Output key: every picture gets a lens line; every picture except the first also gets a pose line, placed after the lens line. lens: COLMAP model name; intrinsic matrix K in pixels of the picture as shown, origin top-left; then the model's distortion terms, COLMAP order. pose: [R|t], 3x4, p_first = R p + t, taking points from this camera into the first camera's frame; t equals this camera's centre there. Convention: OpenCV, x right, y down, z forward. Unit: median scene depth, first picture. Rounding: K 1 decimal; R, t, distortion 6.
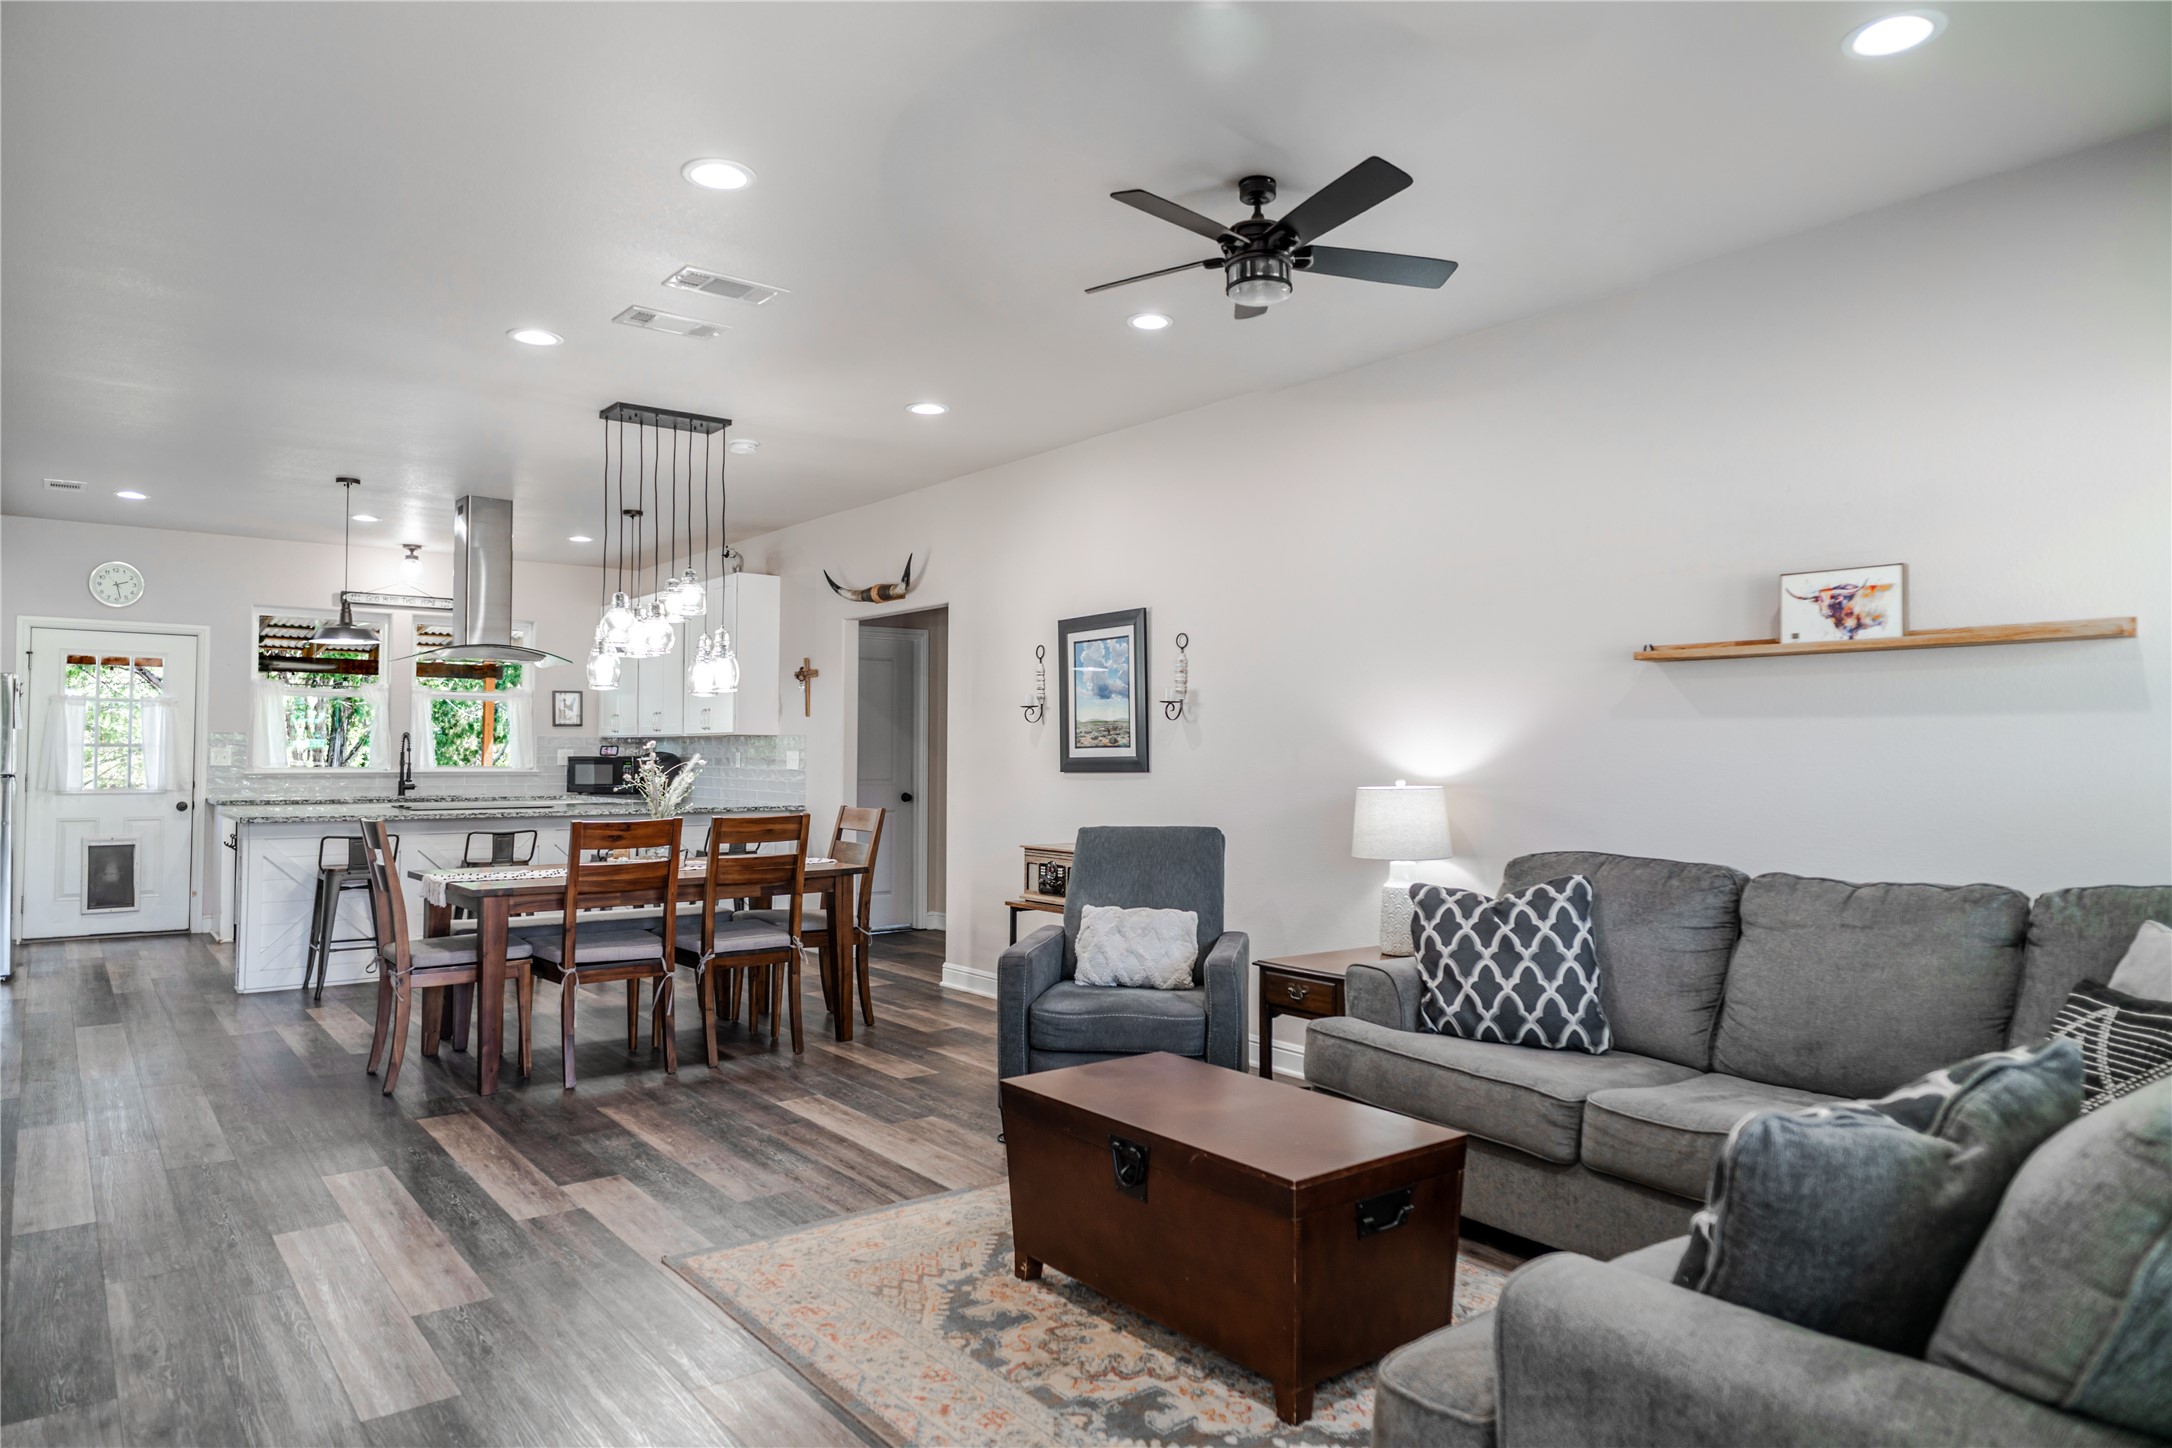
lens RADIAL K [[1312.2, 0, 1086.0], [0, 1312.2, 724.0], [0, 0, 1]] dist [0.003836, 0.000945]
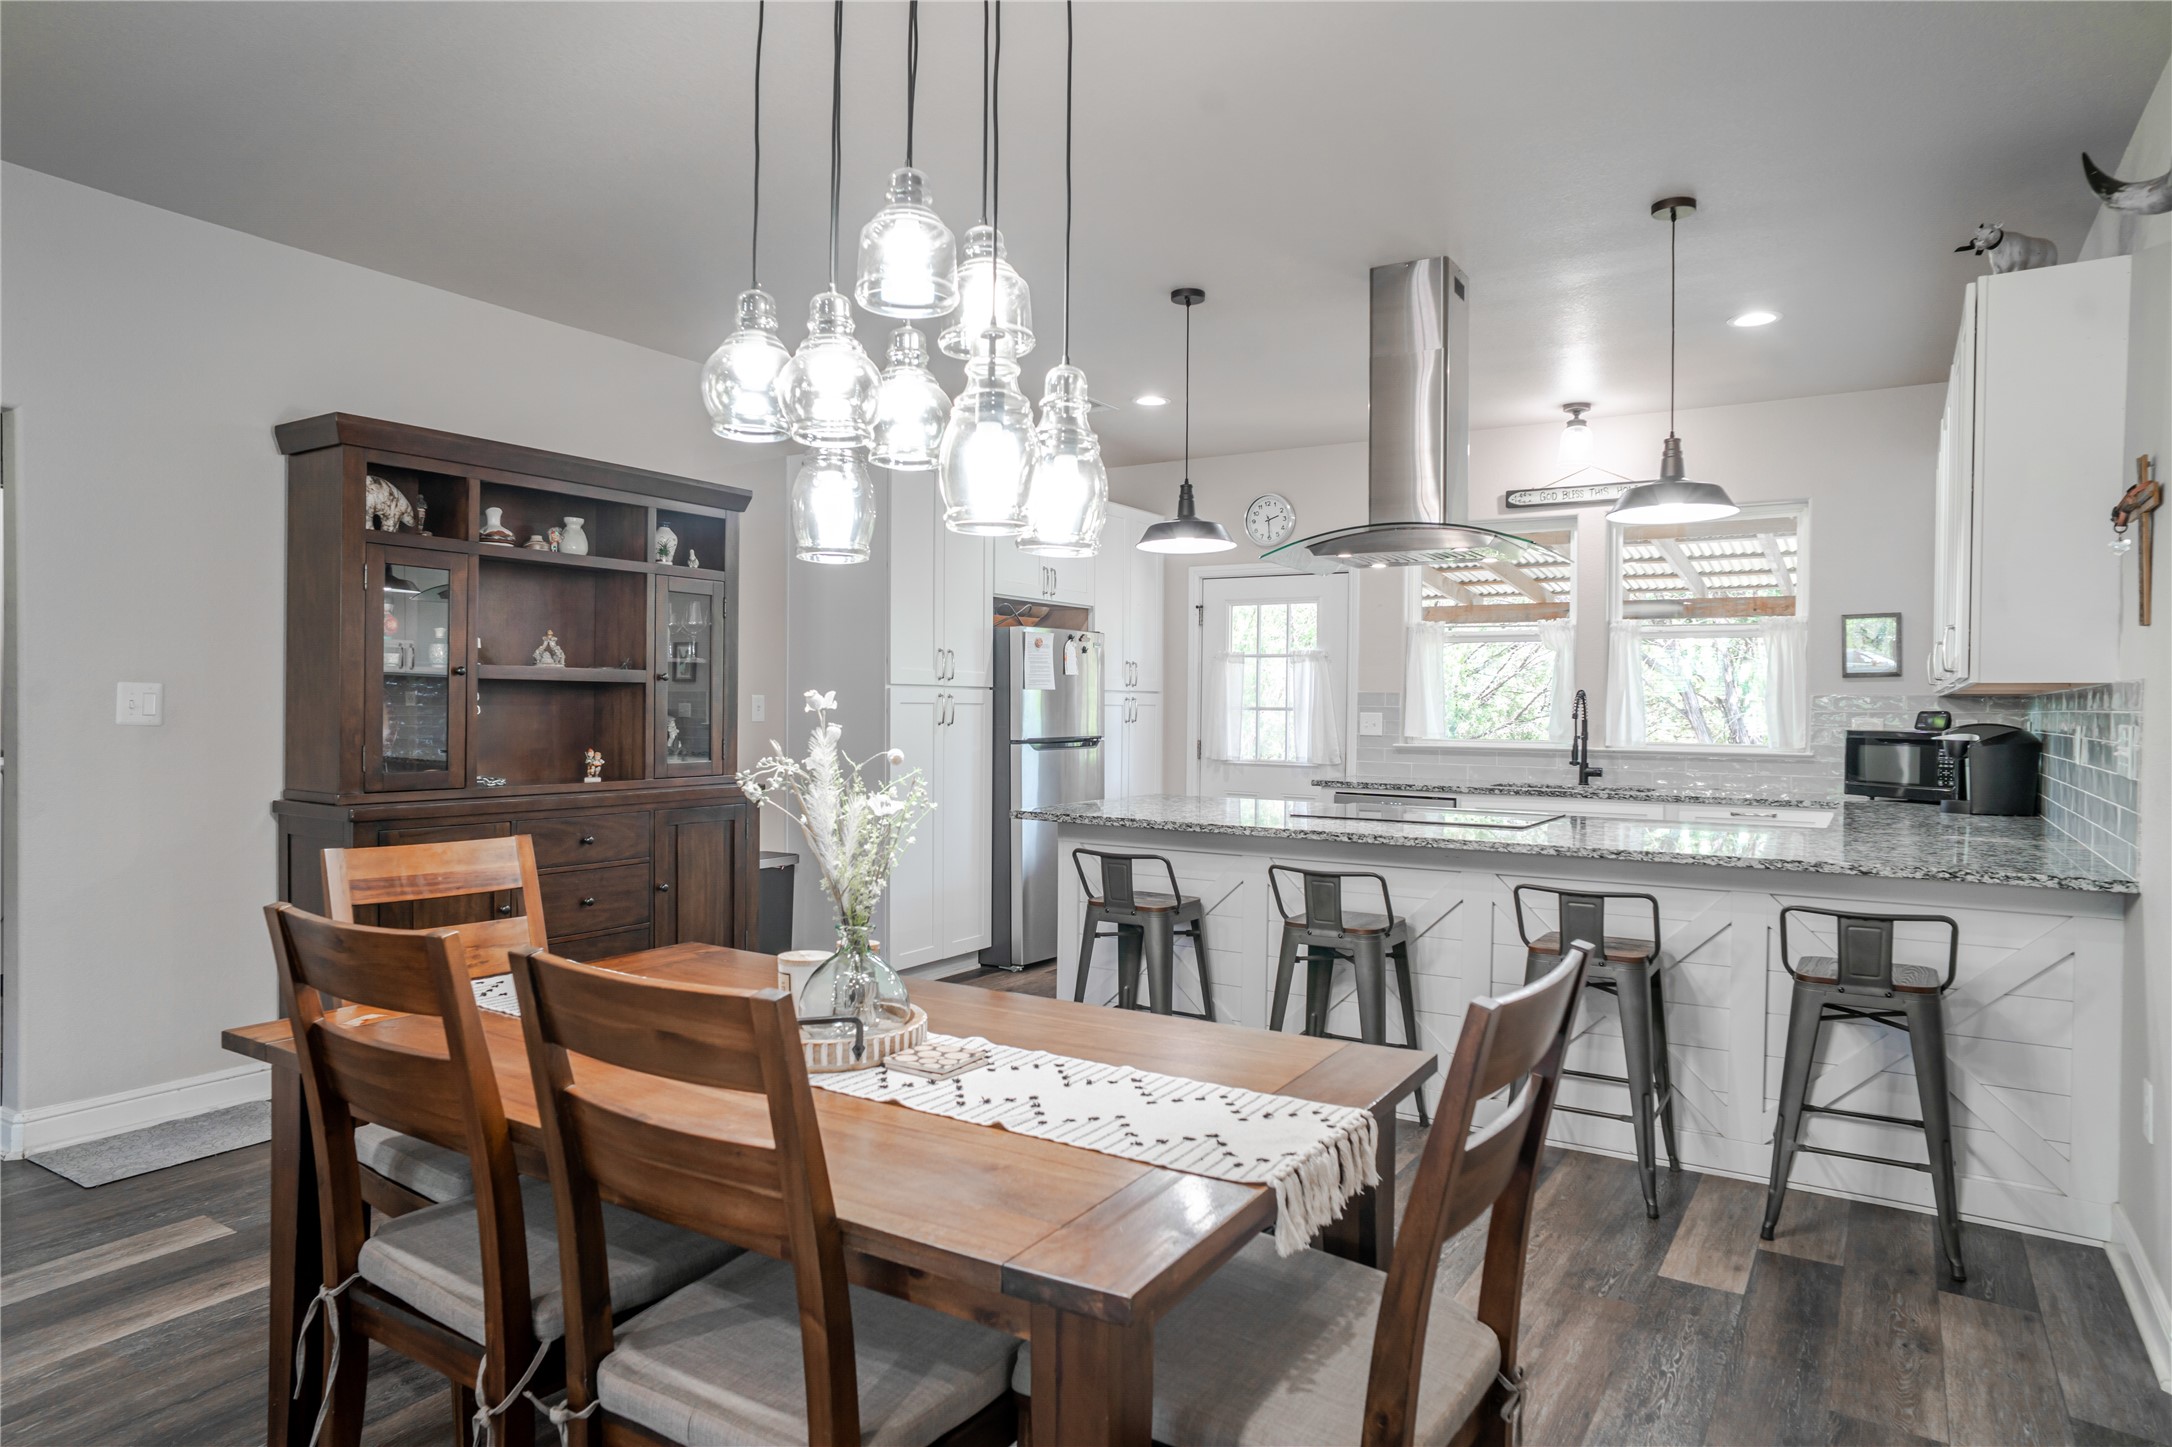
lens RADIAL K [[1312.2, 0, 1086.0], [0, 1312.2, 723.5], [0, 0, 1]] dist [0.003836, 0.000945]
pose [[0.340040, 0.008362, -0.940374, 0.021776], [0.007021, 0.999910, 0.011430, 0.014104], [0.940385, -0.010489, 0.339950, 0.539829]]
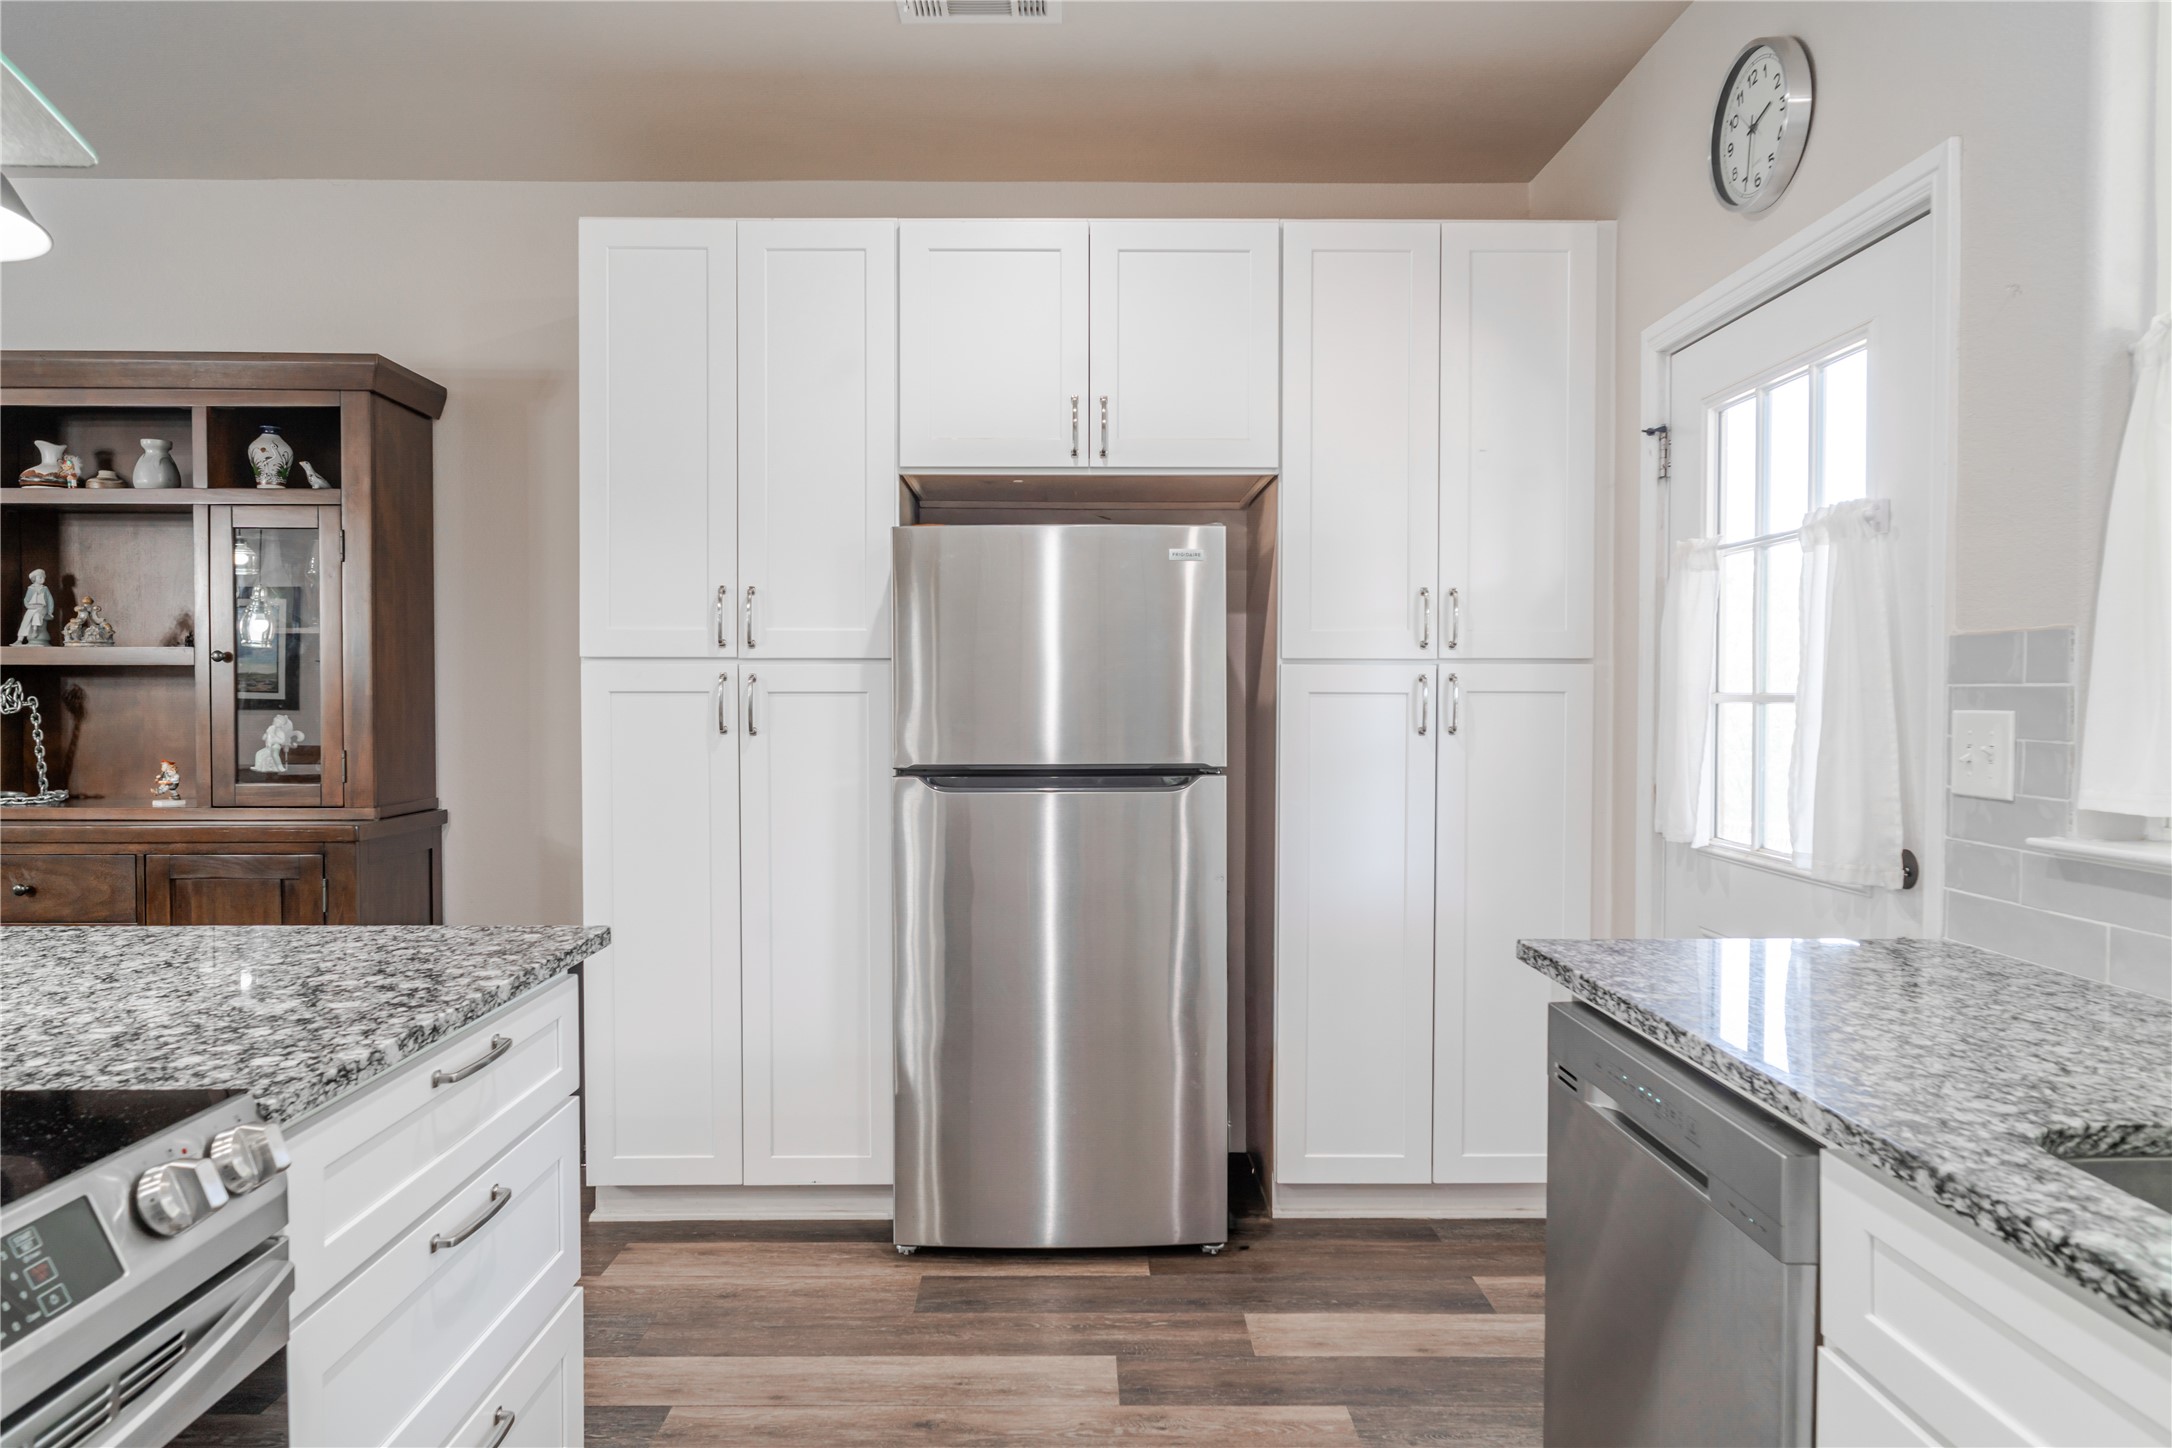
lens RADIAL K [[1312.2, 0, 1086.0], [0, 1312.2, 724.0], [0, 0, 1]] dist [0.003836, 0.000945]
pose [[-0.613046, 0.013882, -0.789926, -0.388609], [0.007833, 0.999903, 0.011494, 0.016390], [0.790009, 0.000859, -0.613095, 0.955568]]
